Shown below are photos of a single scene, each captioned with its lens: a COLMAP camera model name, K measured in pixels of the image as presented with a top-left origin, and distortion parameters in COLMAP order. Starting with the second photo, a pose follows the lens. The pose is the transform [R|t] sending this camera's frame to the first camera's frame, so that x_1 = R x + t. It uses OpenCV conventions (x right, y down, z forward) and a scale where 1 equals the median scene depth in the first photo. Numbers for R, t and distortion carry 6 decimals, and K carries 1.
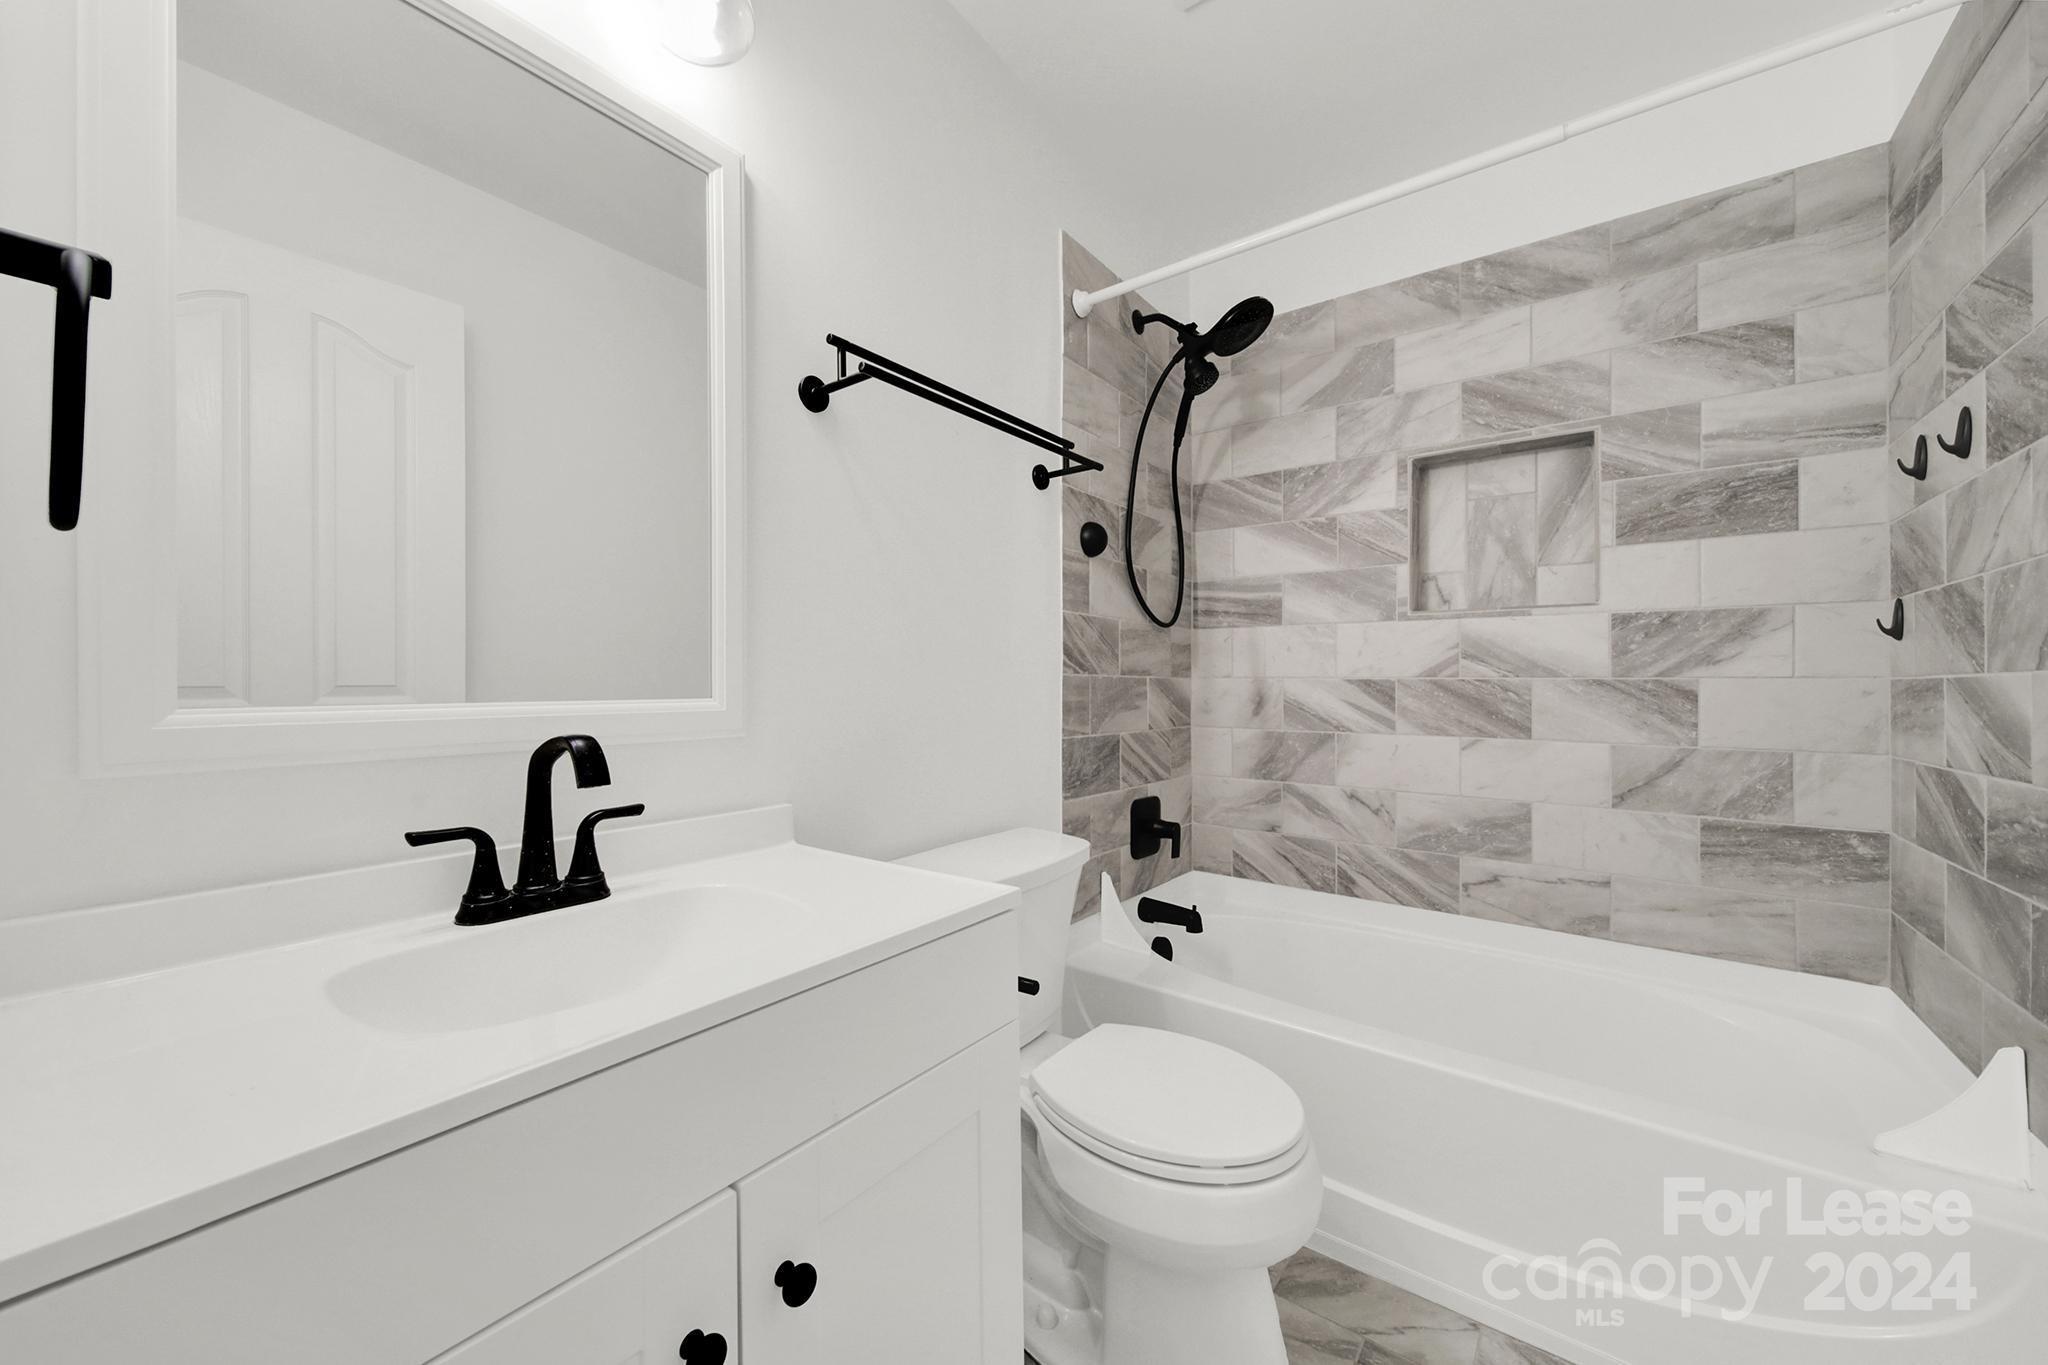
lens RADIAL K [[751.6, 0, 1023.0], [0, 751.6, 681.3], [0, 0, 1]] dist [0.001064, -0.001233]
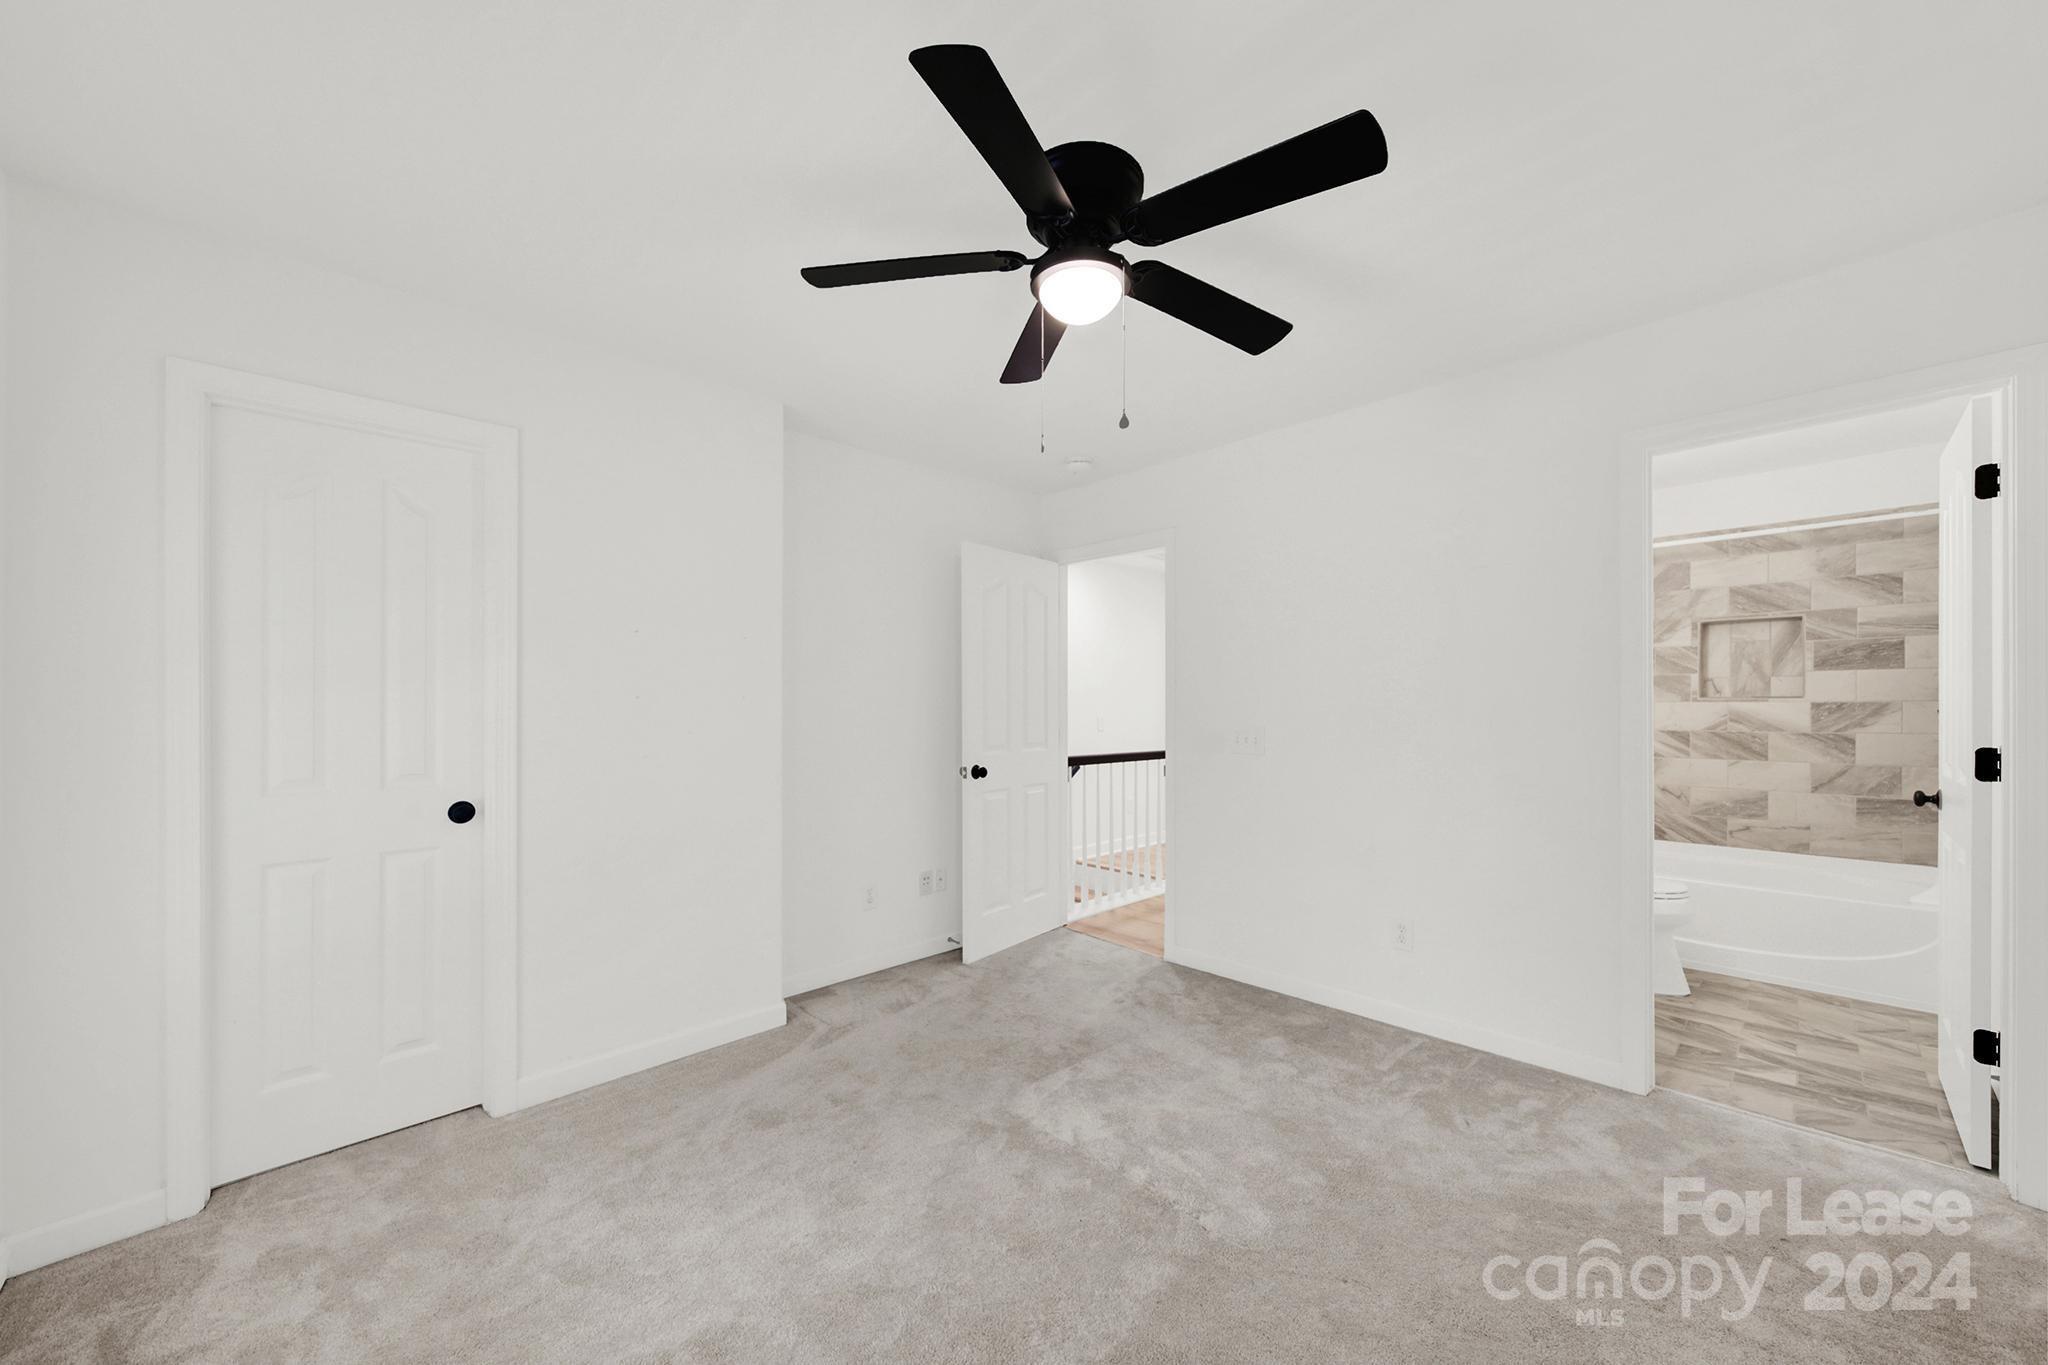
lens RADIAL K [[751.6, 0, 1040.3], [0, 751.6, 712.8], [0, 0, 1]] dist [0.001064, -0.001233]
pose [[0.986947, -0.001509, -0.161037, -1.021522], [0.002390, 0.999983, 0.005279, -0.075277], [0.161026, -0.005595, 0.986934, -1.440896]]
